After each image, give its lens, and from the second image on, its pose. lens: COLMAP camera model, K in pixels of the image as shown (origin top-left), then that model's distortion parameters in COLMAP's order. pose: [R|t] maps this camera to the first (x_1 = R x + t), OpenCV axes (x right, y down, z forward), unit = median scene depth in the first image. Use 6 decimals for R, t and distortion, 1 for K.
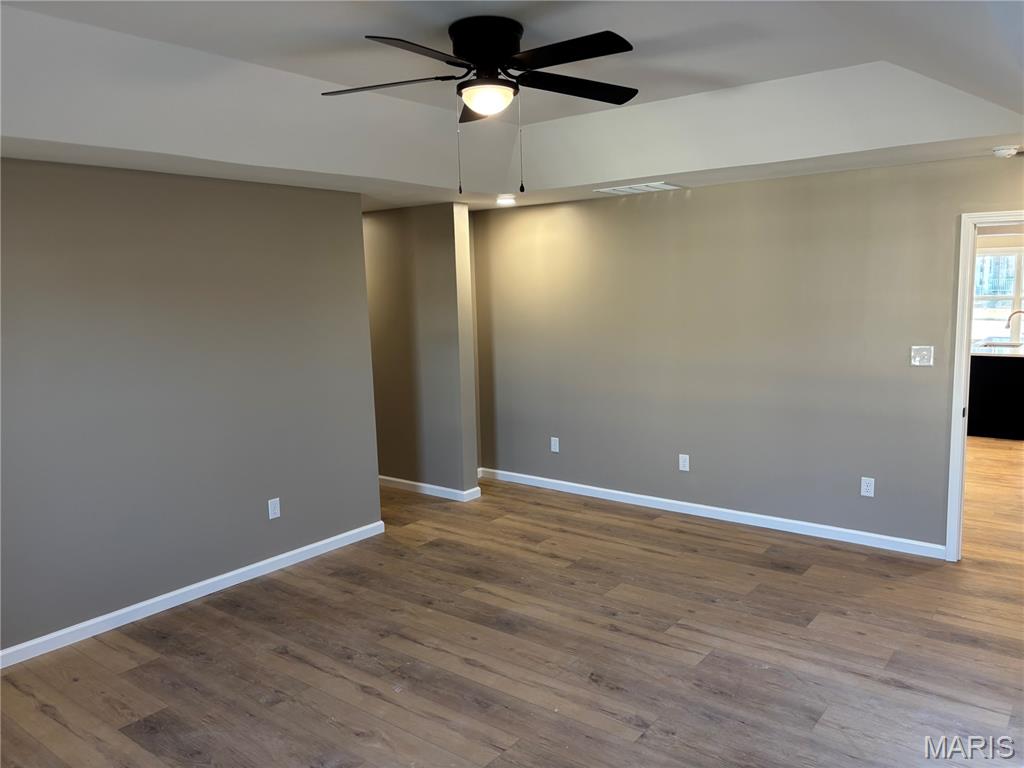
lens RADIAL K [[771.9, 0, 529.4], [0, 771.9, 398.4], [0, 0, 1]] dist [0.050593, -0.053456]
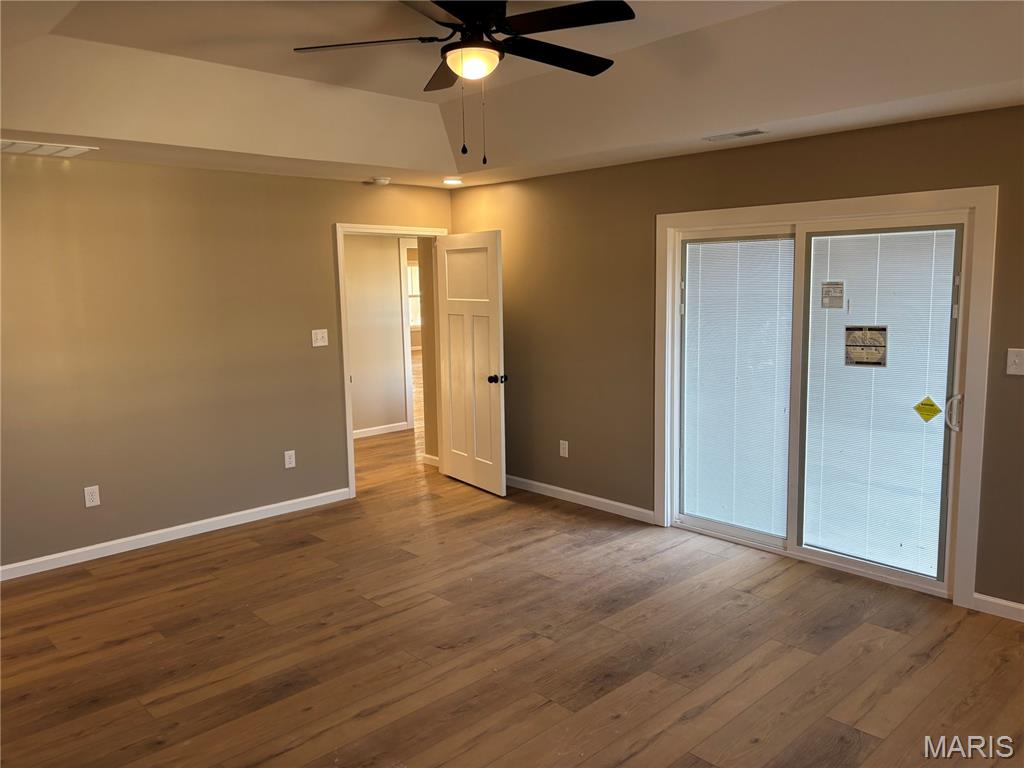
lens RADIAL K [[771.9, 0, 511.0], [0, 771.9, 392.5], [0, 0, 1]] dist [0.050593, -0.053456]
pose [[0.162318, -0.121898, 0.979180, -0.696395], [0.160643, 0.982366, 0.095664, -0.042494], [-0.973574, 0.141770, 0.179038, 0.556649]]
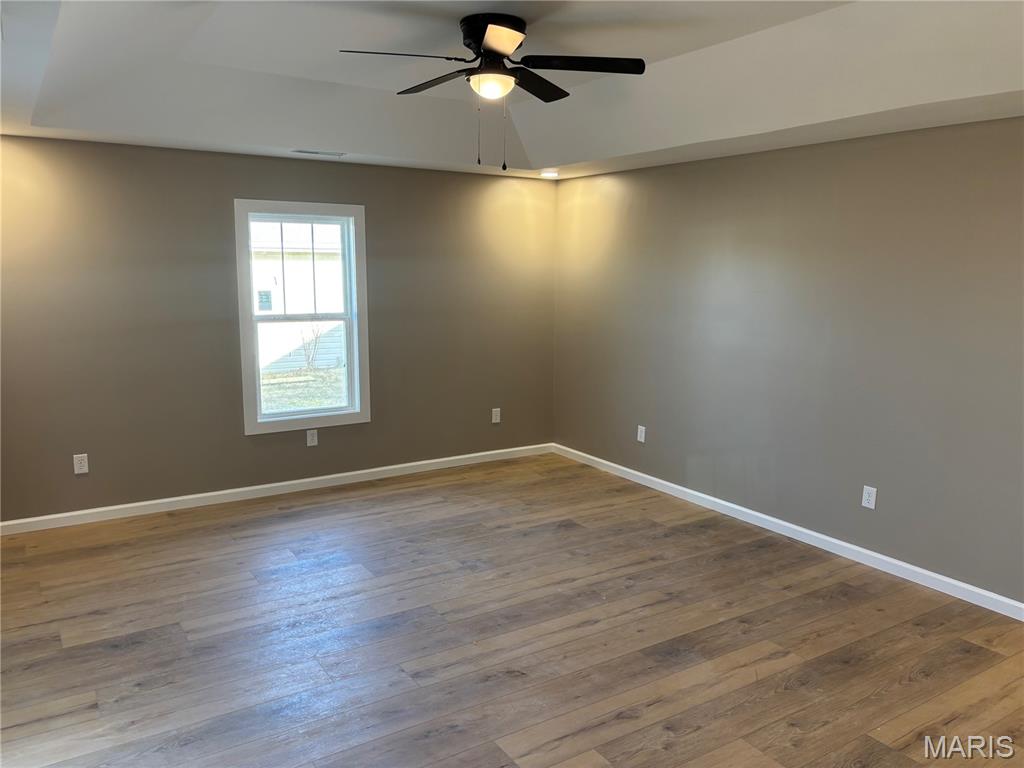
lens RADIAL K [[771.9, 0, 511.9], [0, 771.9, 384.4], [0, 0, 1]] dist [0.050593, -0.053456]
pose [[-0.340705, 0.168576, -0.924934, 0.723501], [-0.142178, 0.963241, 0.227930, -0.153022], [0.929358, 0.209162, -0.304213, 0.978290]]
